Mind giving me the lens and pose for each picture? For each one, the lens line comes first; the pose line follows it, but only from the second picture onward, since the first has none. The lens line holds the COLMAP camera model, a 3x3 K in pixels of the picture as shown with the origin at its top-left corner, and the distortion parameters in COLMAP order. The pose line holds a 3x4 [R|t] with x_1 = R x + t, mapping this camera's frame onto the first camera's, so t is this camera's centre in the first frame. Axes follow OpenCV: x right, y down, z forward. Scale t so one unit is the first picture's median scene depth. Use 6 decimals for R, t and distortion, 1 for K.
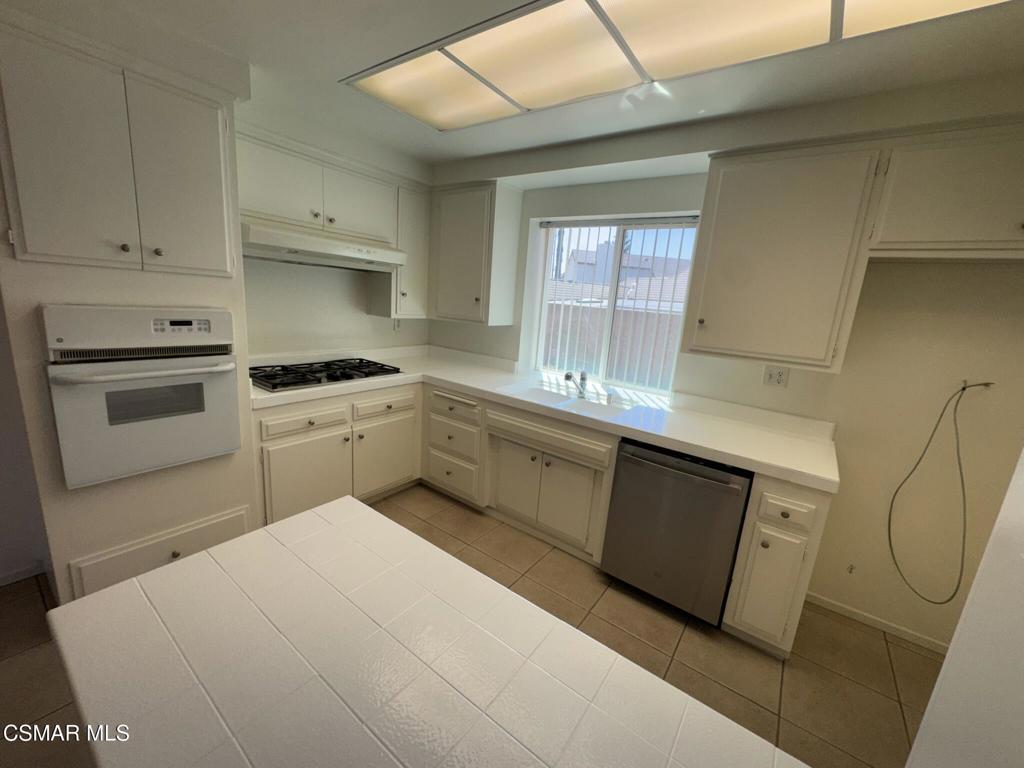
lens RADIAL K [[408.1, 0, 504.5], [0, 408.1, 383.9], [0, 0, 1]] dist [-0.000849, 0.000014]
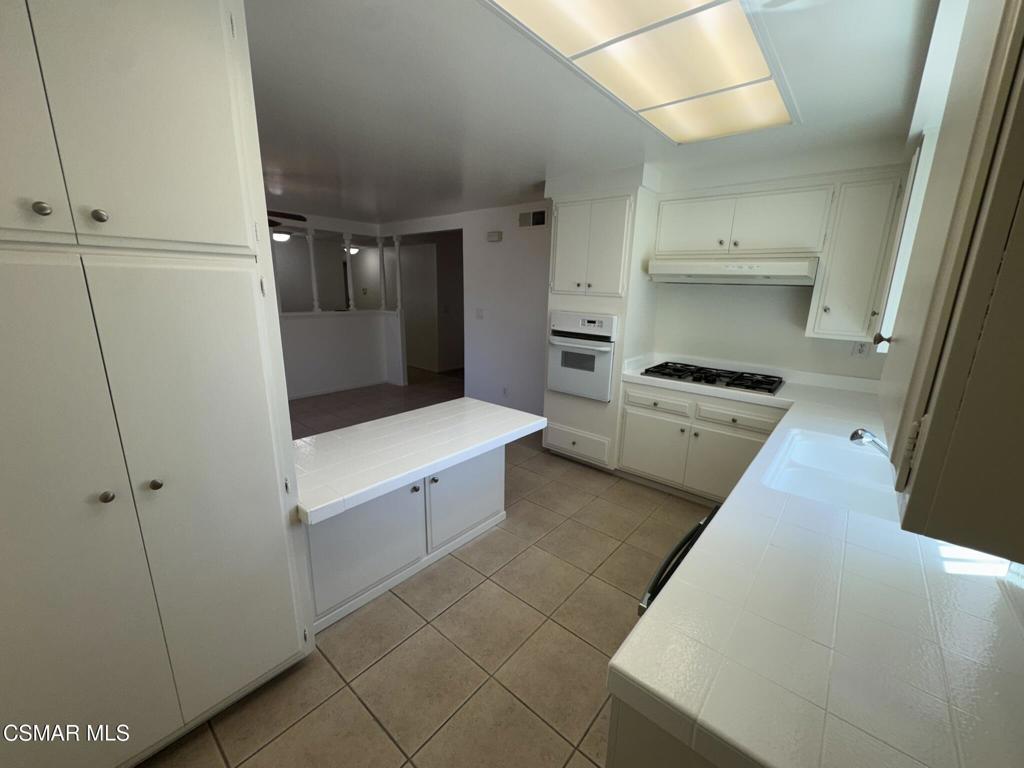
lens RADIAL K [[408.1, 0, 509.4], [0, 408.1, 382.9], [0, 0, 1]] dist [-0.000849, 0.000014]
pose [[-0.071534, 0.151897, -0.985804, 1.126749], [-0.240987, 0.956424, 0.164857, -0.097076], [0.967889, 0.249359, -0.031811, 0.751184]]
